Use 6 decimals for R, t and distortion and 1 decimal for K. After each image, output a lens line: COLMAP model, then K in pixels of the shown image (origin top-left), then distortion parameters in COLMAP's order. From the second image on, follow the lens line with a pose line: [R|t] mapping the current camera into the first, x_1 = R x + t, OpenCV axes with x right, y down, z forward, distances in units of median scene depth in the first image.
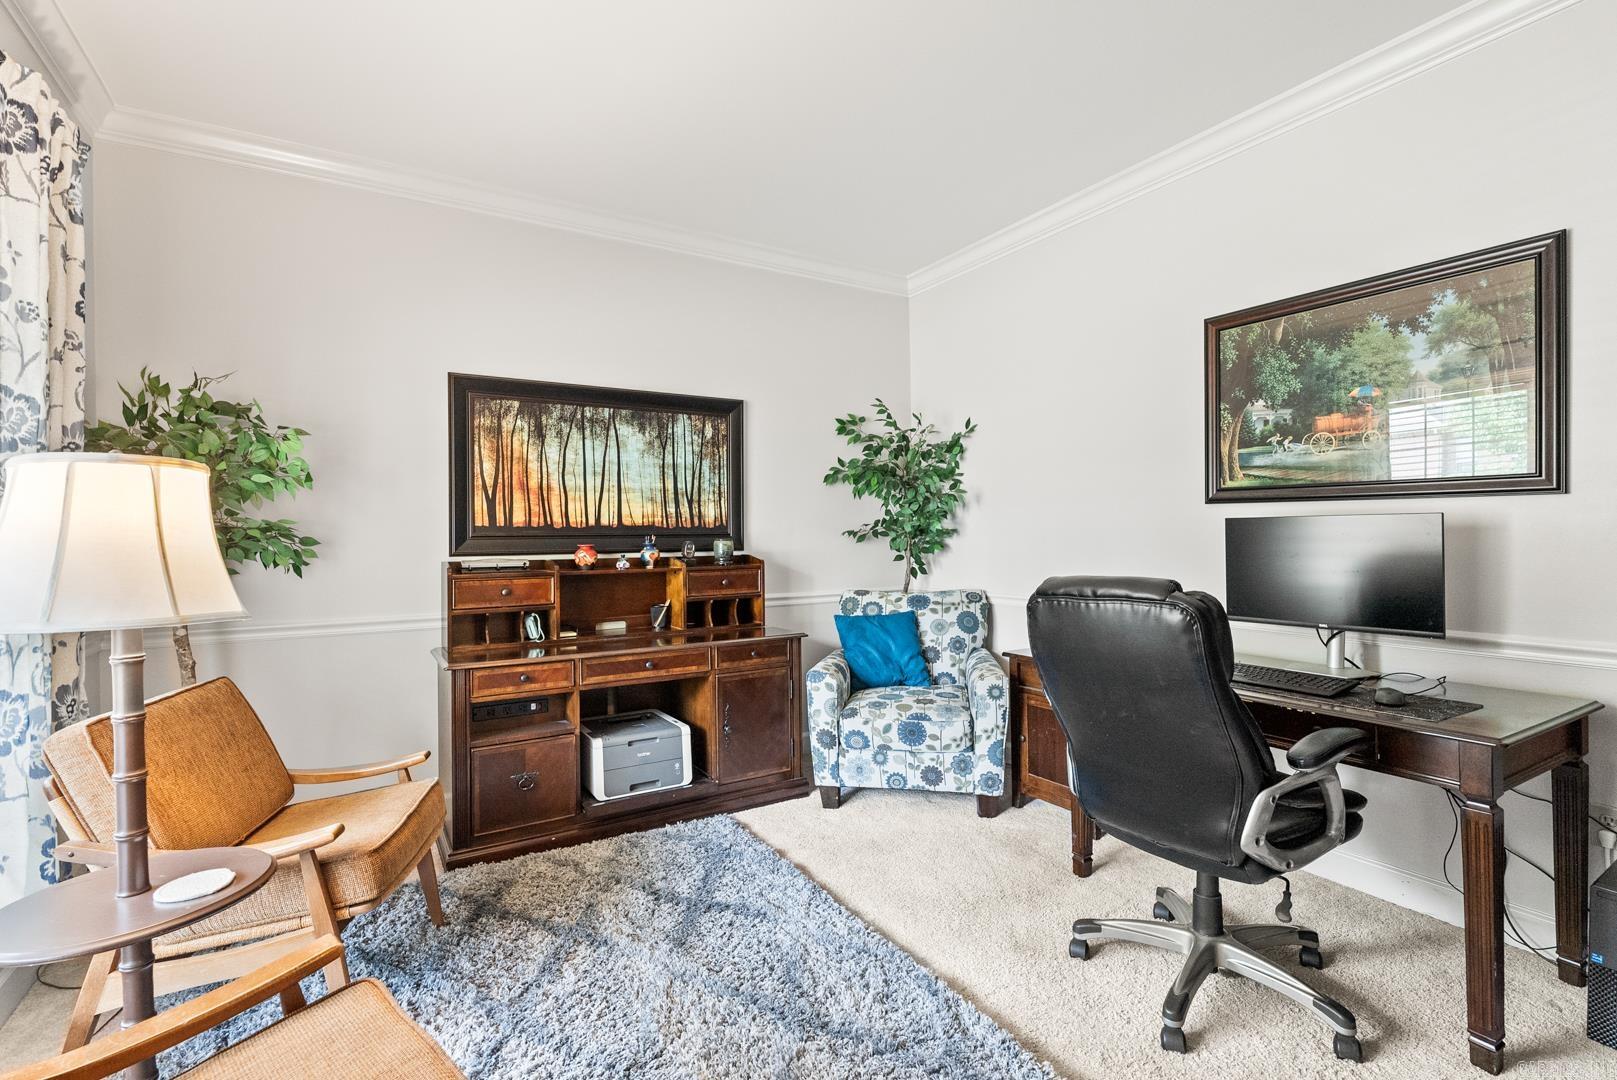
lens RADIAL K [[718.0, 0, 795.7], [0, 718.0, 530.1], [0, 0, 1]] dist [0.000857, 0.000284]
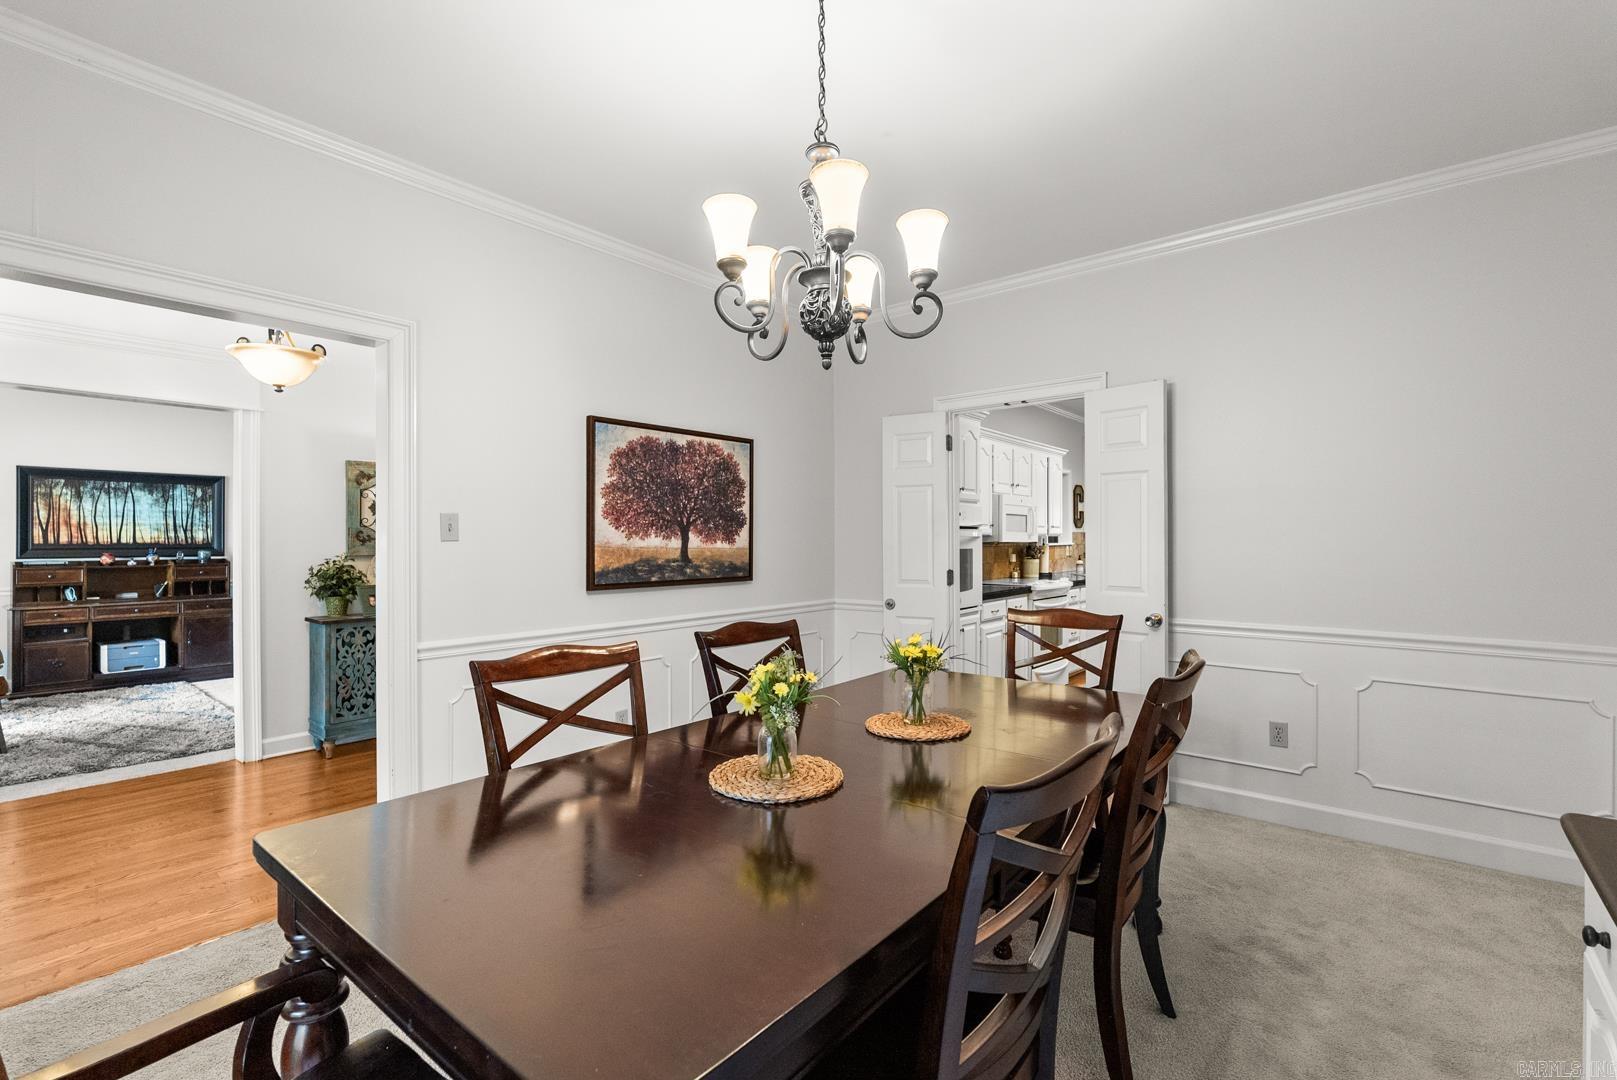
lens RADIAL K [[718.0, 0, 795.7], [0, 718.0, 530.1], [0, 0, 1]] dist [0.000857, 0.000284]
pose [[0.940778, 0.014290, 0.338721, 0.798518], [-0.012130, 0.999890, -0.008494, -0.047760], [-0.338805, 0.003882, 0.940849, -1.464394]]
